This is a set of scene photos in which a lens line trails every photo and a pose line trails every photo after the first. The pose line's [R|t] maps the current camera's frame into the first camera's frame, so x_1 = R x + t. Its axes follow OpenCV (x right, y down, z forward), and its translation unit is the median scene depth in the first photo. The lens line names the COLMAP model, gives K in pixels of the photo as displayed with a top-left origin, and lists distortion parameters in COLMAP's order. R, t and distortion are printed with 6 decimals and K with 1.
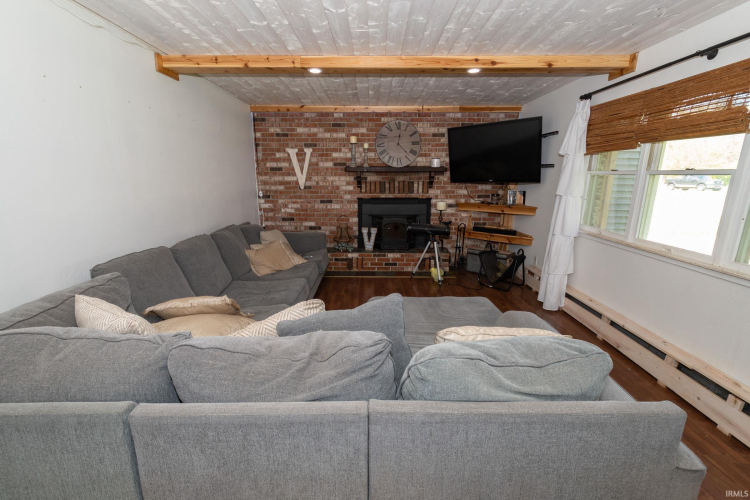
lens RADIAL K [[330.1, 0, 369.5], [0, 330.1, 250.3], [0, 0, 1]] dist [0.000510, -0.000172]
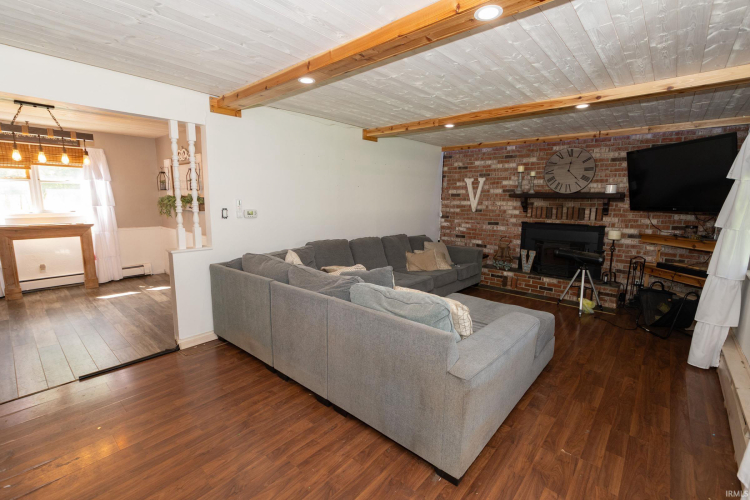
lens RADIAL K [[327.7, 0, 372.5], [0, 327.7, 247.6], [0, 0, 1]] dist [-0.004772, -0.000487]
pose [[0.753951, 0.105178, -0.648456, 0.299429], [-0.156520, 0.987434, -0.021824, 0.023259], [0.638012, 0.117951, 0.760939, -0.106756]]
